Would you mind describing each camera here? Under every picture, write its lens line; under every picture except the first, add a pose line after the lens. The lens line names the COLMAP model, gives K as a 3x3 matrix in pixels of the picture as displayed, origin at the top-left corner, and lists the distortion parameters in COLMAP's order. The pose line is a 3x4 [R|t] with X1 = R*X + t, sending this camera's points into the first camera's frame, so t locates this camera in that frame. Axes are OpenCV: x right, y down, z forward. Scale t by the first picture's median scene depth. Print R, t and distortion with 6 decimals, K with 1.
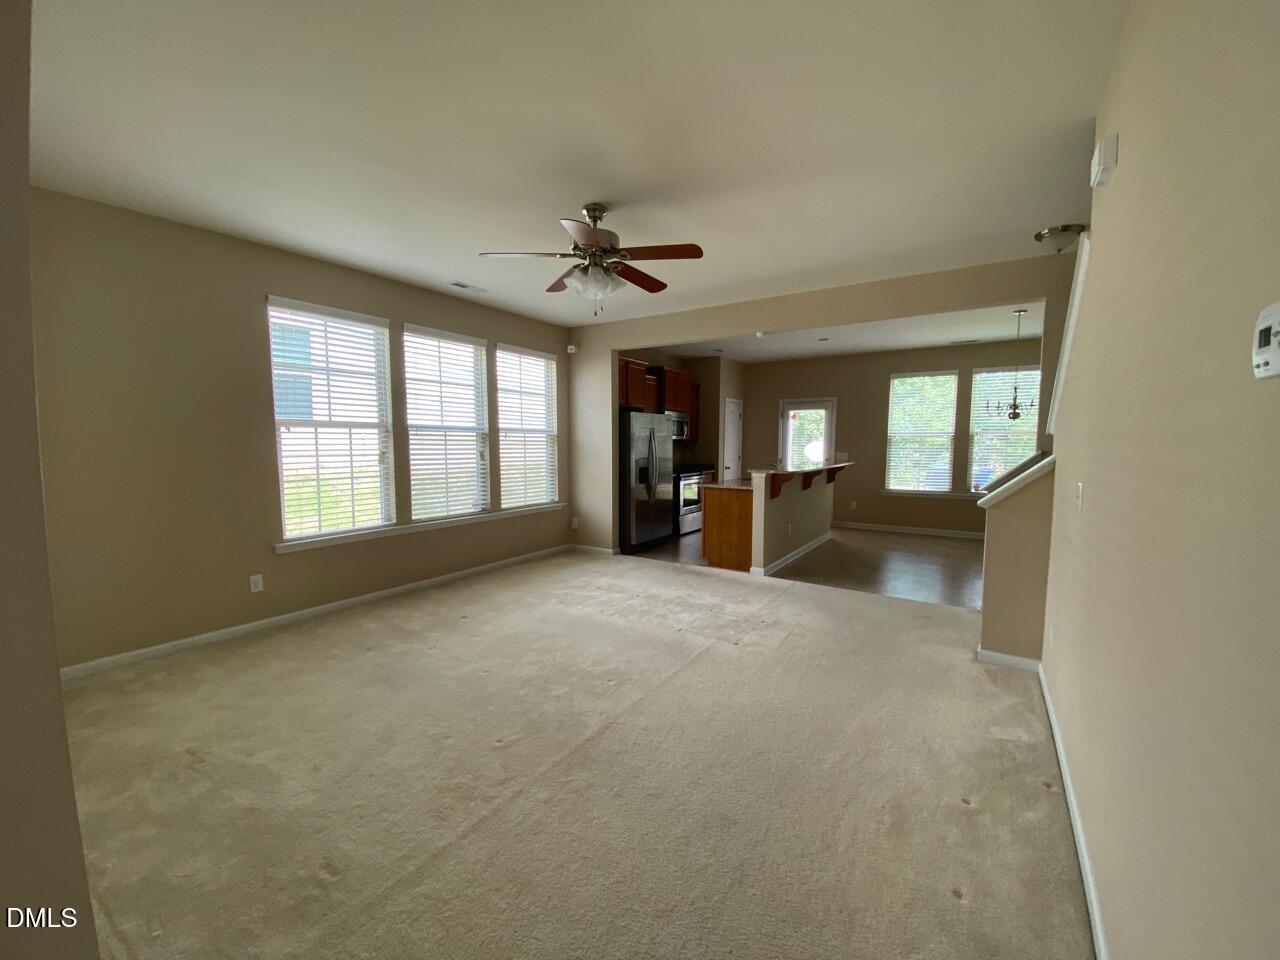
lens RADIAL K [[502.2, 0, 633.8], [0, 502.2, 480.1], [0, 0, 1]] dist [0.002847, -0.000036]
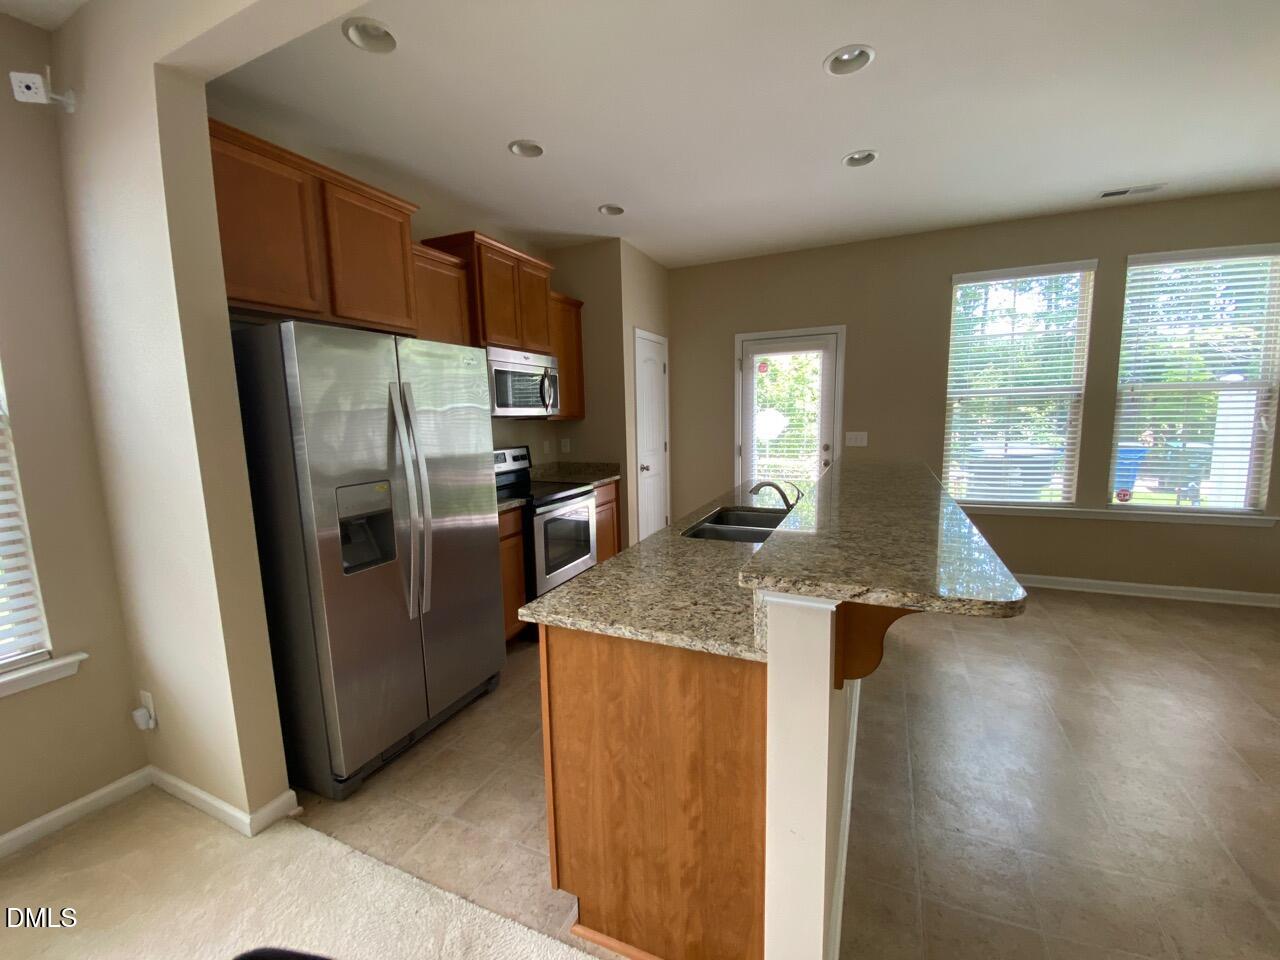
lens RADIAL K [[518.5, 0, 636.8], [0, 518.5, 484.8], [0, 0, 1]] dist [-0.021291, -0.003419]
pose [[0.985995, -0.050216, 0.159035, 0.111293], [0.040944, 0.997294, 0.061055, -0.047393], [-0.161671, -0.053689, 0.985383, 0.569295]]
